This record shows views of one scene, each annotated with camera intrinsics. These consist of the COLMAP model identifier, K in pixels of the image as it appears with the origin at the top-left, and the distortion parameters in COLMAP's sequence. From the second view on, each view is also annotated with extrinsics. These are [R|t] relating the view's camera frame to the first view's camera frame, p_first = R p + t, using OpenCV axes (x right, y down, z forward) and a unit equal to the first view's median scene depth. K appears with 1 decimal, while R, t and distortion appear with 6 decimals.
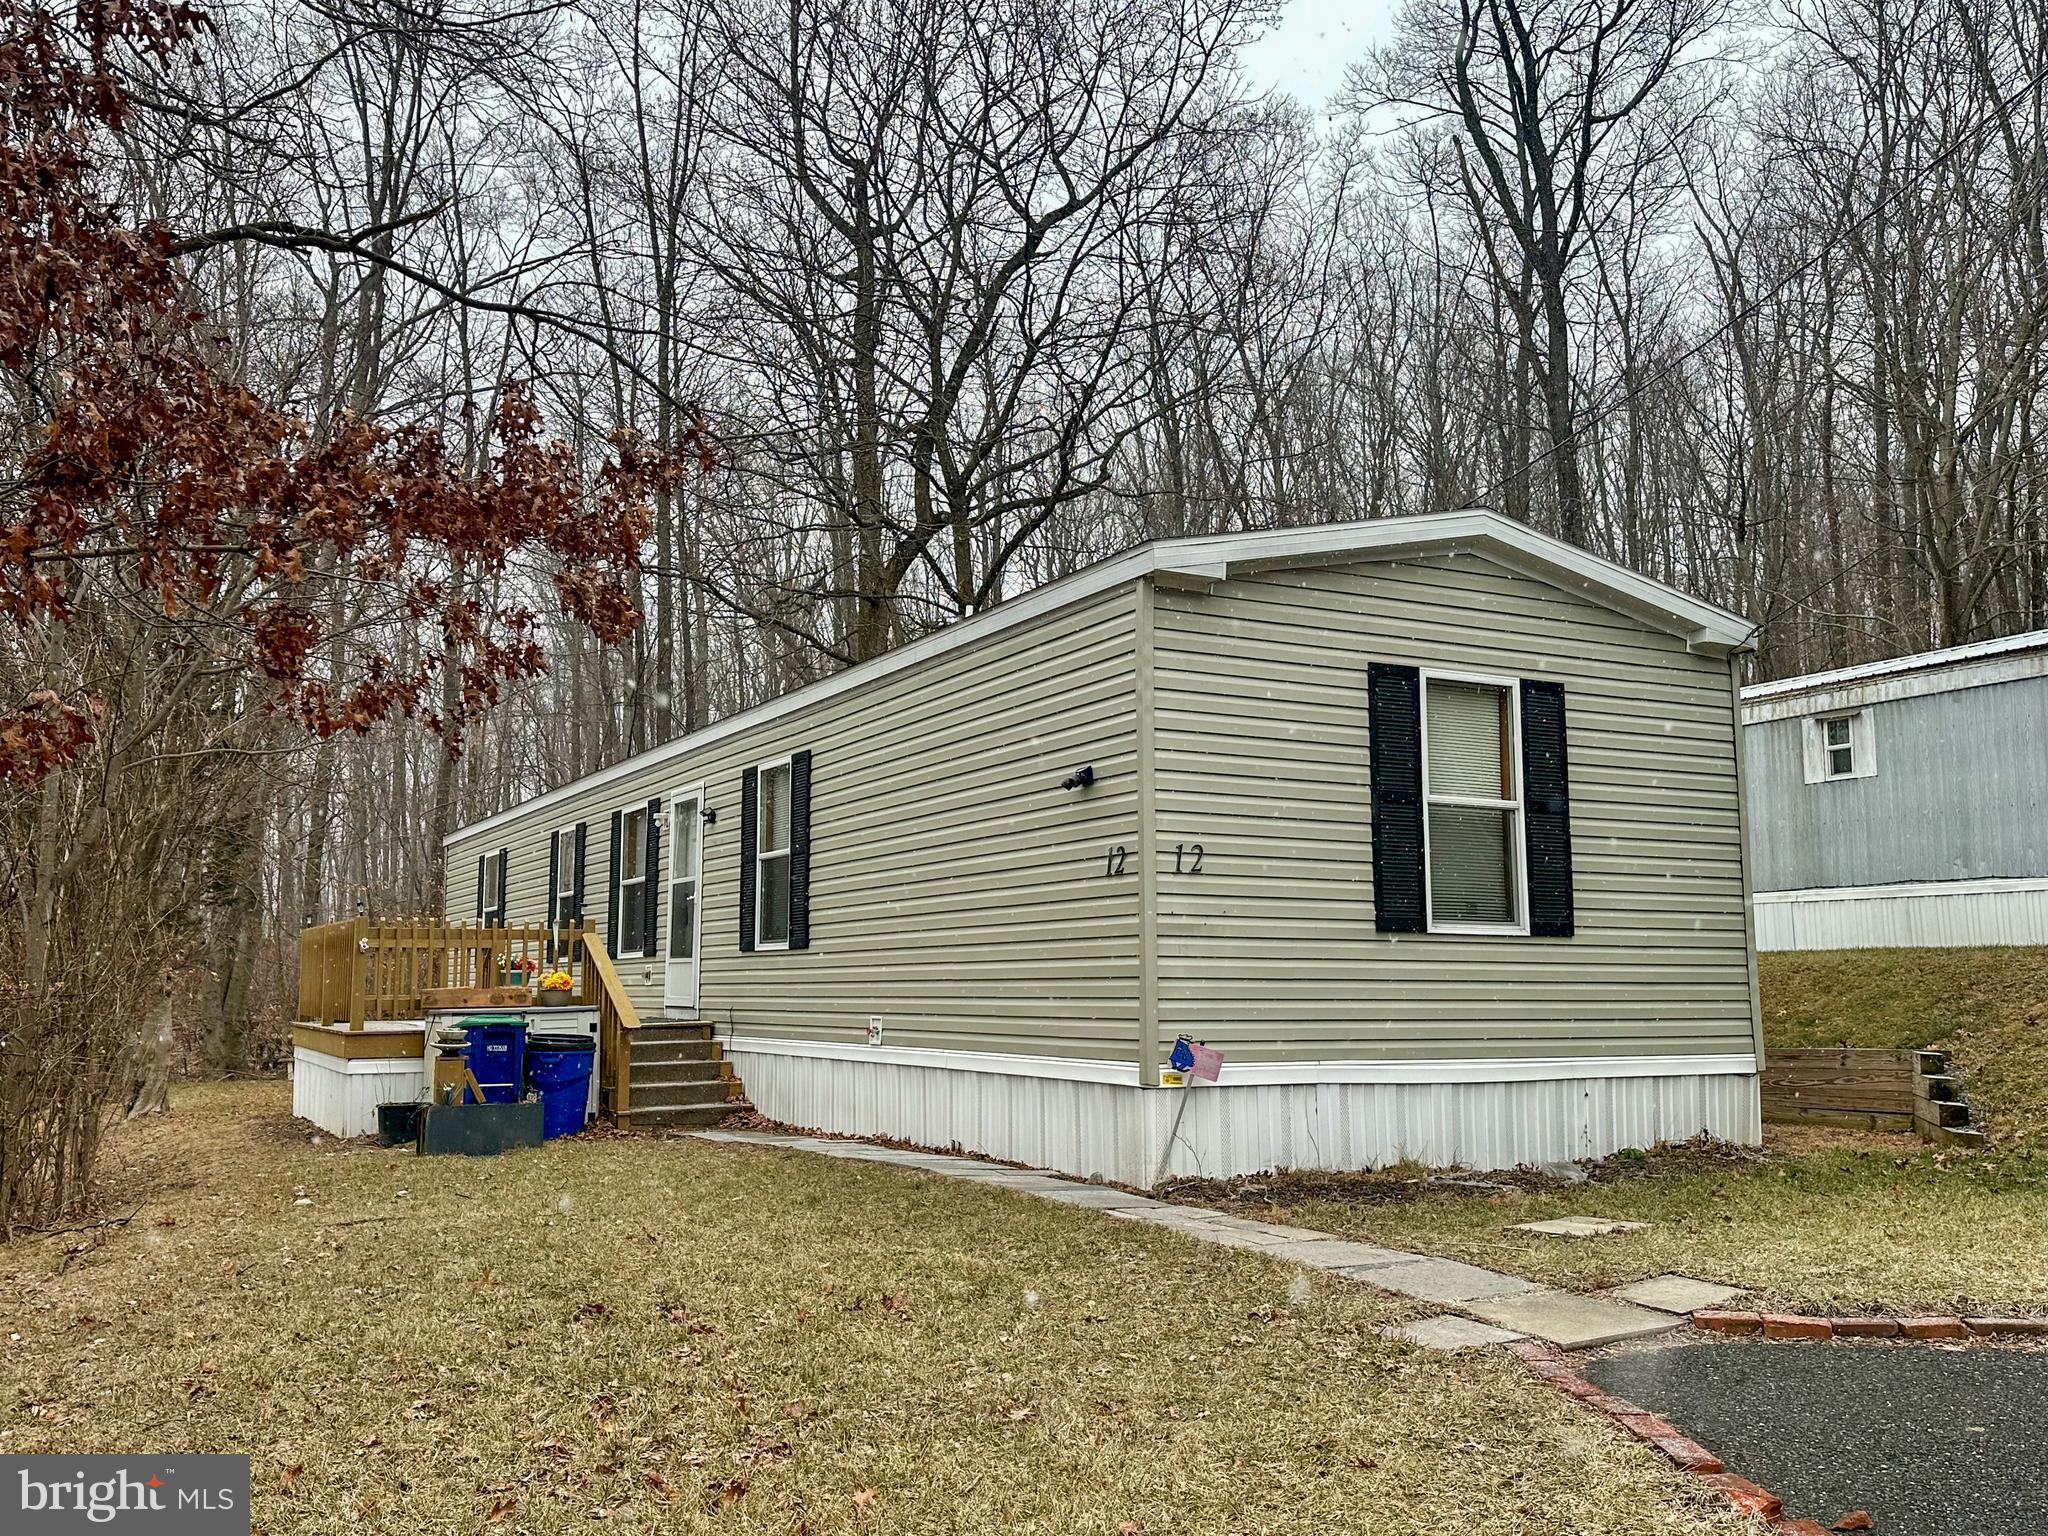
lens RADIAL K [[1724.1, 0, 1024.0], [0, 1724.1, 768.0], [0, 0, 1]] dist [0.173707, -0.321208]
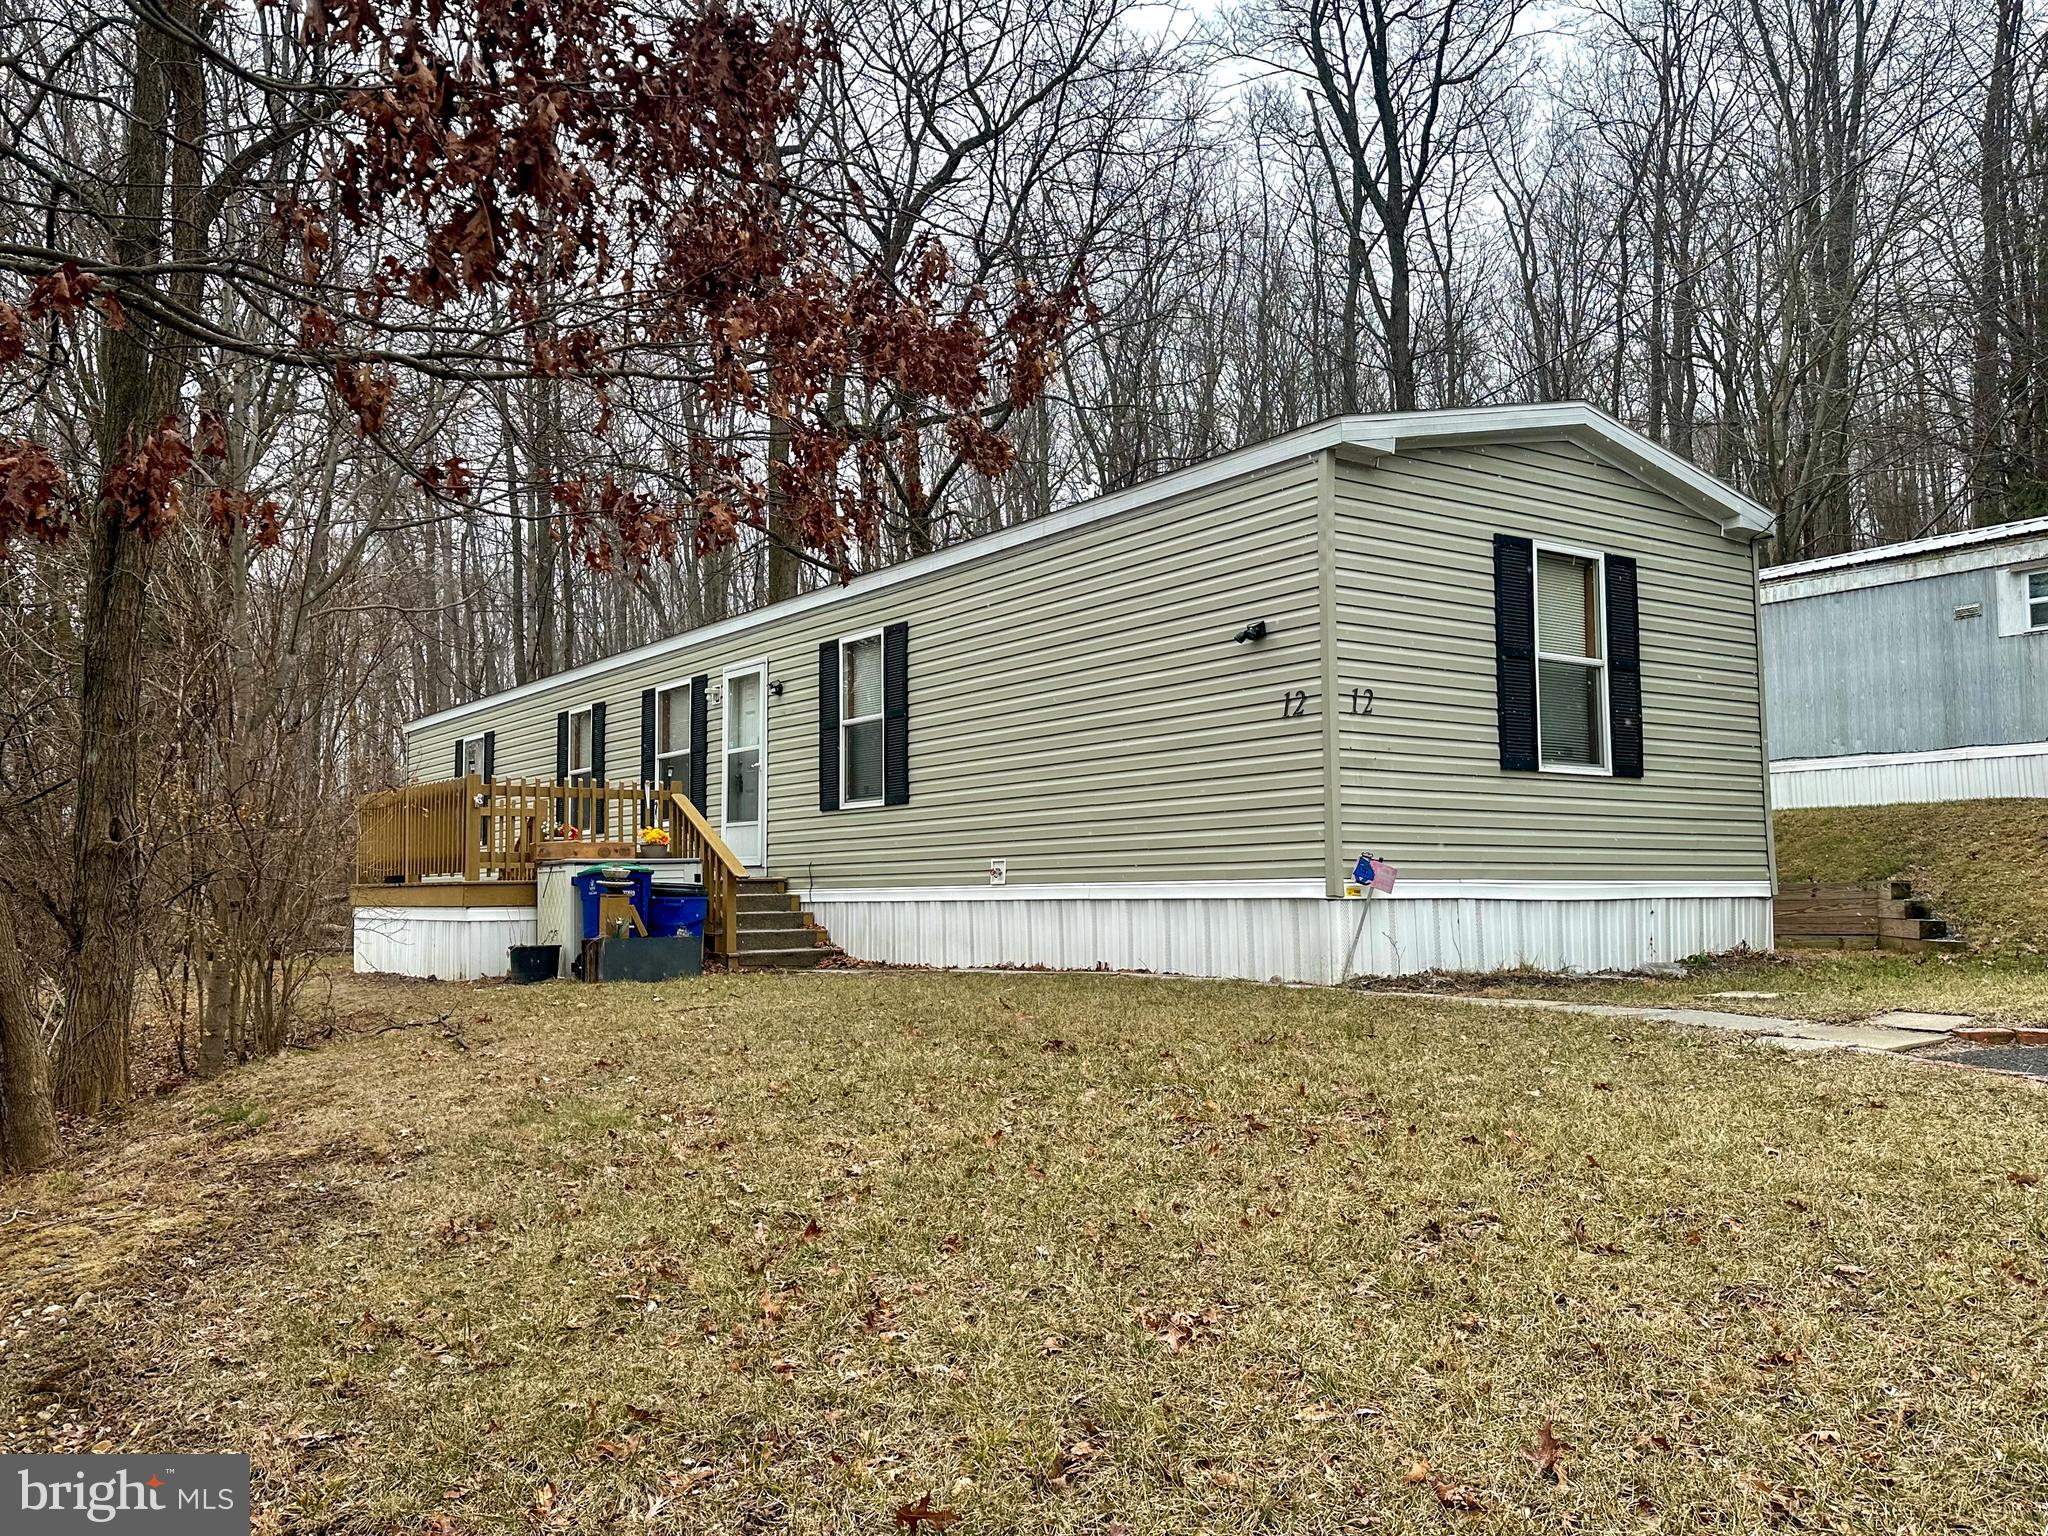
lens RADIAL K [[1633.9, 0, 1024.0], [0, 1633.9, 768.0], [0, 0, 1]] dist [0.167020, -0.345570]
pose [[0.992513, 0.003259, 0.122096, -0.209131], [-0.008910, 0.998912, 0.045768, 0.039867], [-0.121814, -0.046513, 0.991462, -0.035190]]
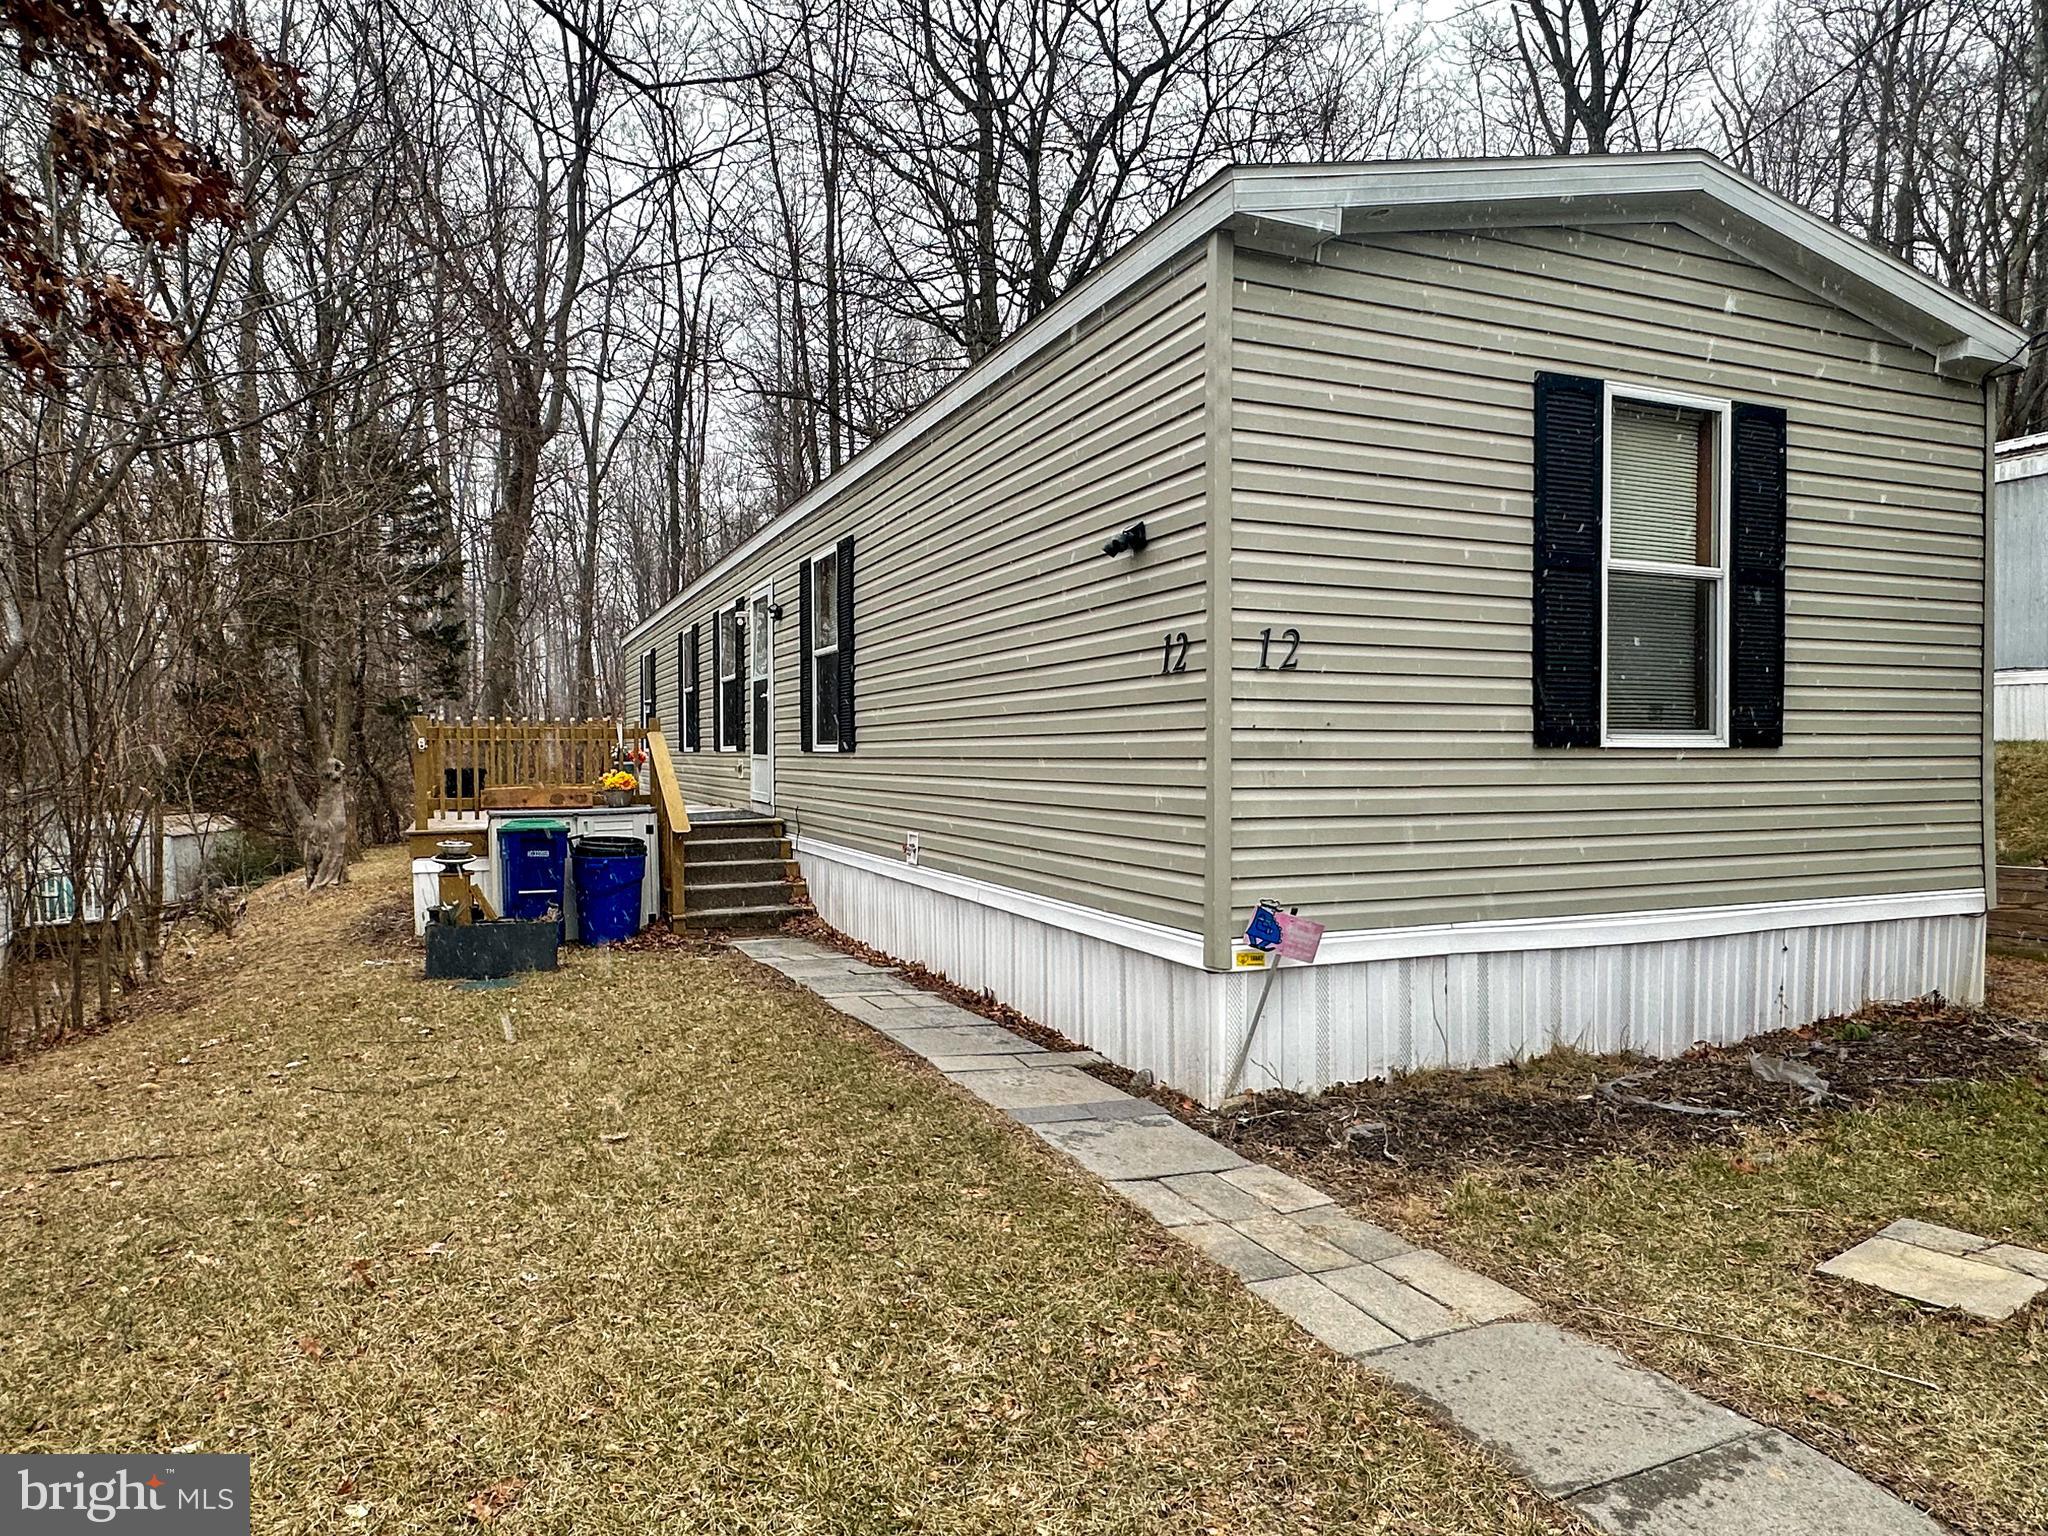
lens RADIAL K [[1284.5, 0, 1017.4], [0, 1284.5, 778.1], [0, 0, 1]] dist [-0.004643, 0.002138]
pose [[0.995569, 0.001276, -0.094023, 0.031717], [0.012468, 0.989287, 0.145448, 0.022186], [0.093201, -0.145976, 0.984888, 0.384284]]
